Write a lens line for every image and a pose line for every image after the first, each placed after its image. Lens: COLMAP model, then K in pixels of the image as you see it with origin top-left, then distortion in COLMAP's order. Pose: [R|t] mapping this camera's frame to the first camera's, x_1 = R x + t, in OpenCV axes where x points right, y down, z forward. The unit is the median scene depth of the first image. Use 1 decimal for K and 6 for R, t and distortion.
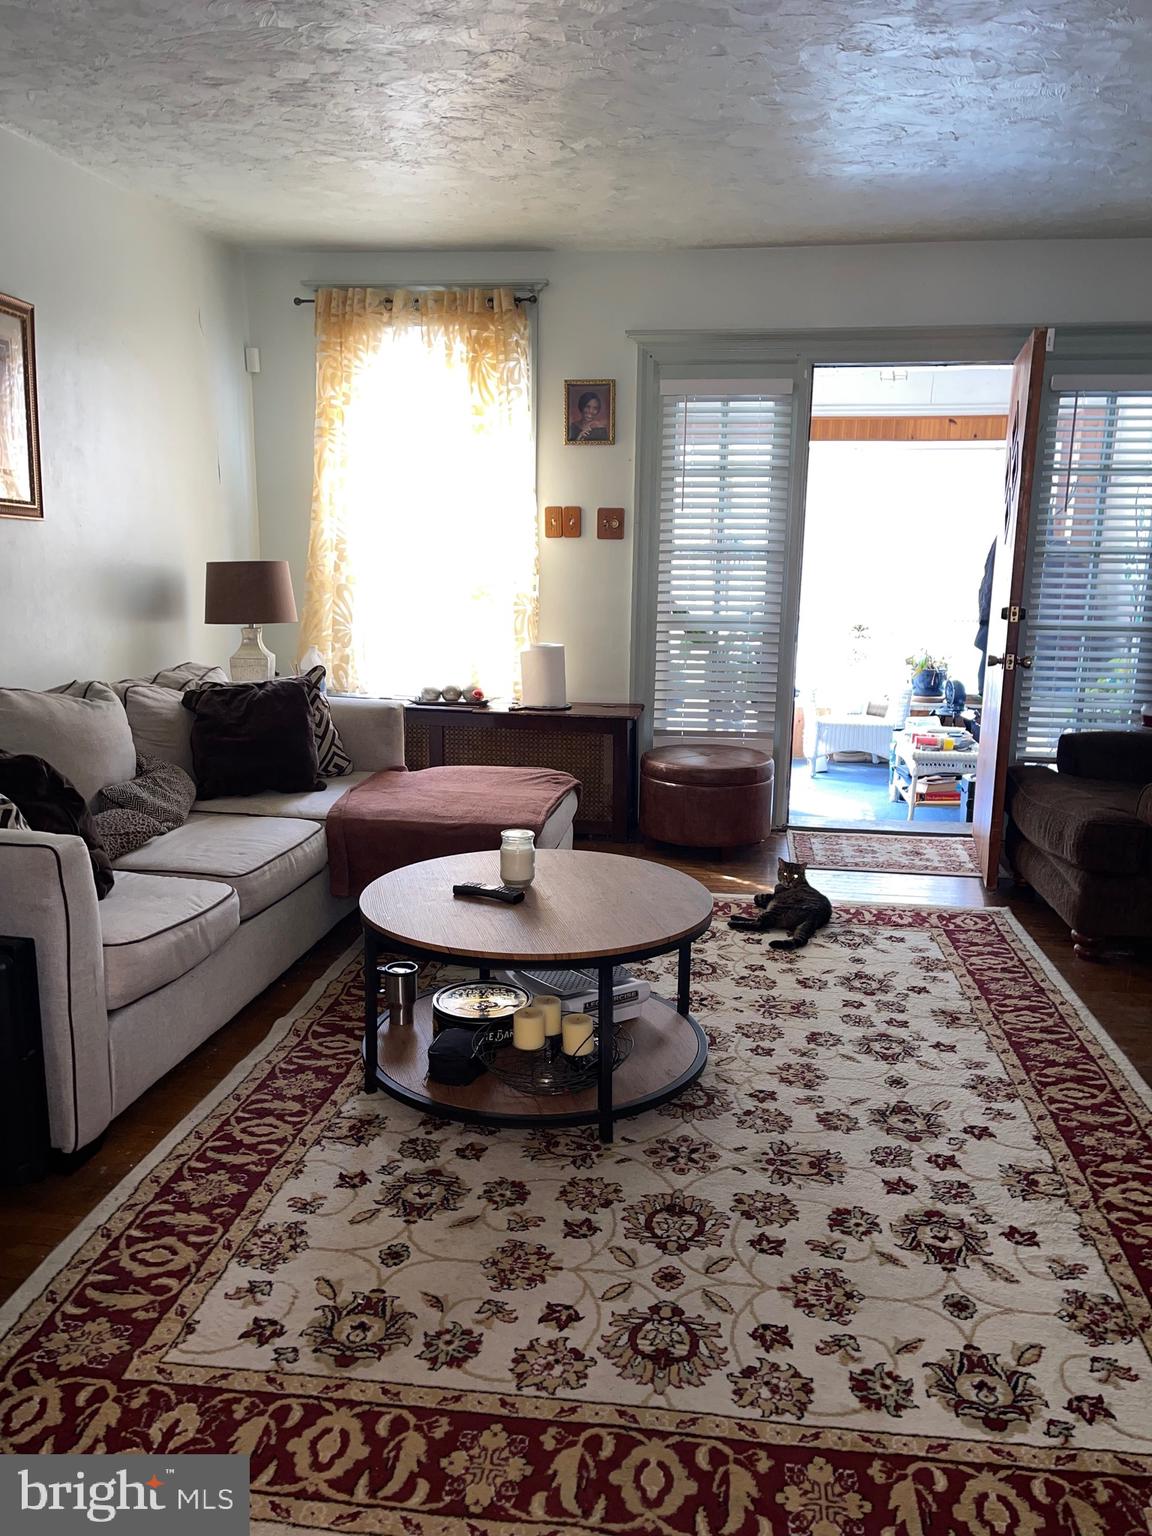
lens RADIAL K [[1177.7, 0, 576.0], [0, 1177.7, 768.0], [0, 0, 1]] dist [-0.007879, -0.003493]
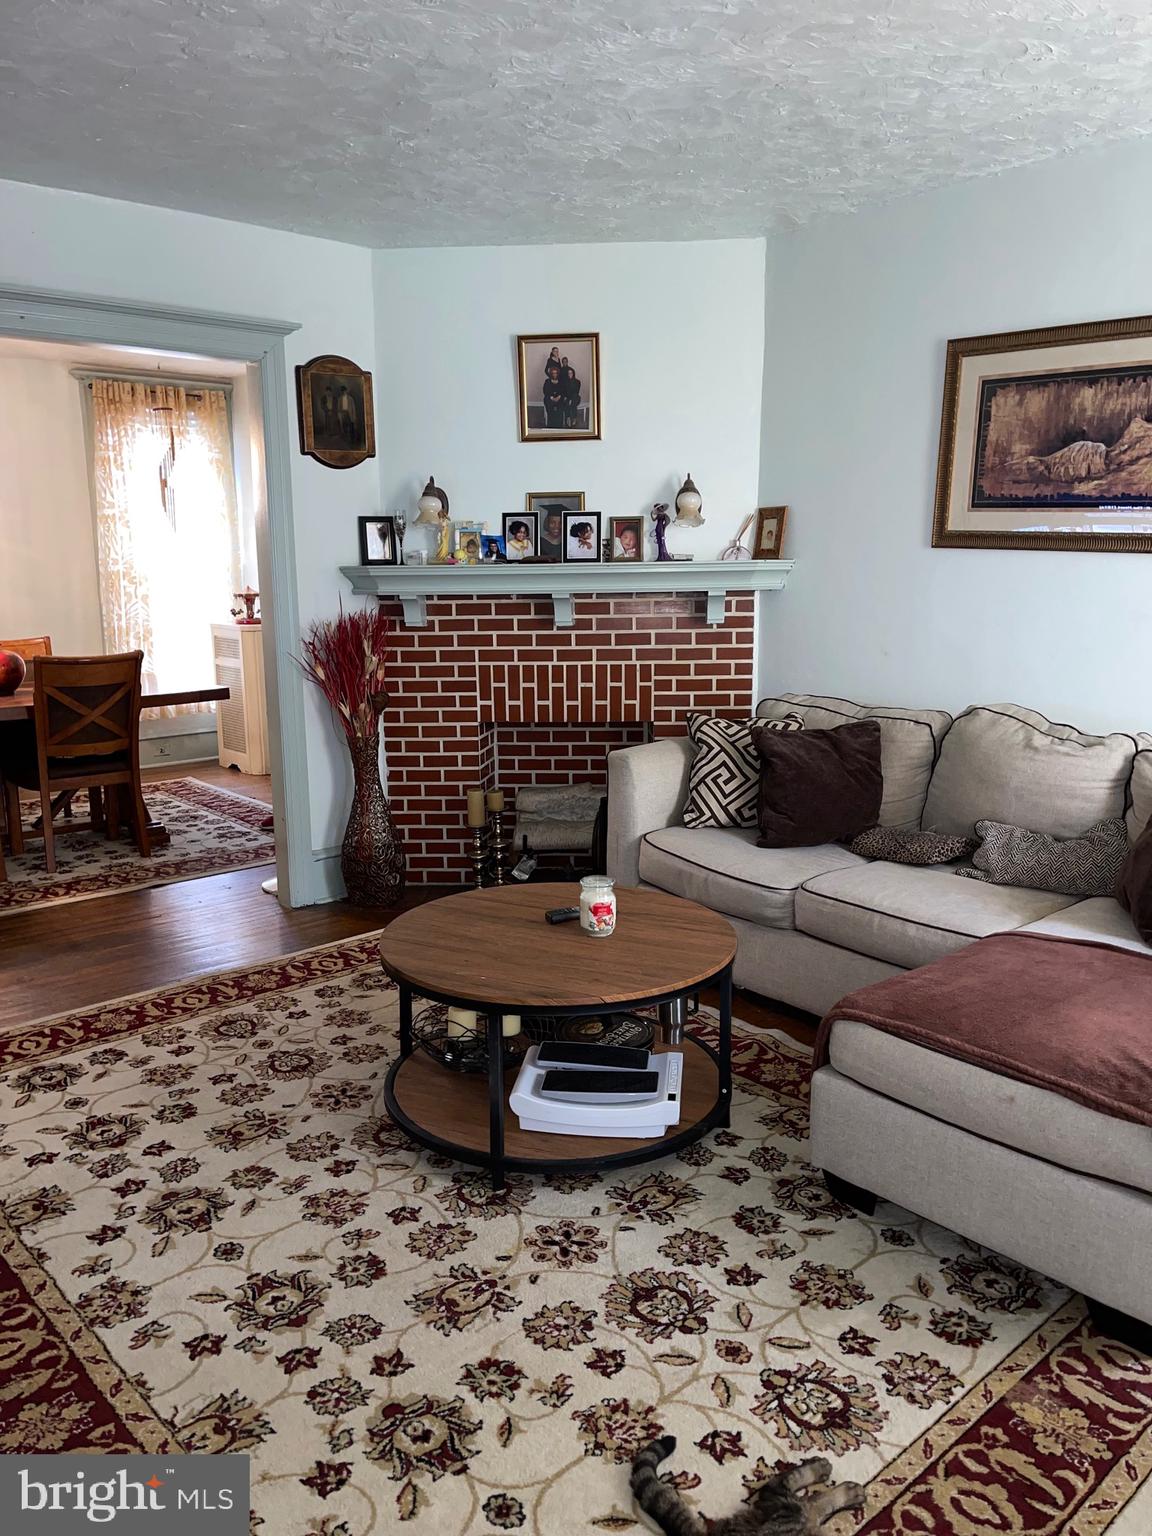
lens RADIAL K [[1177.7, 0, 576.0], [0, 1177.7, 768.0], [0, 0, 1]] dist [-0.007879, -0.003493]
pose [[-0.653707, 0.129054, -0.745662, 0.768361], [-0.150793, 0.943376, 0.295470, -0.357426], [0.741572, 0.305591, -0.597231, 1.778875]]
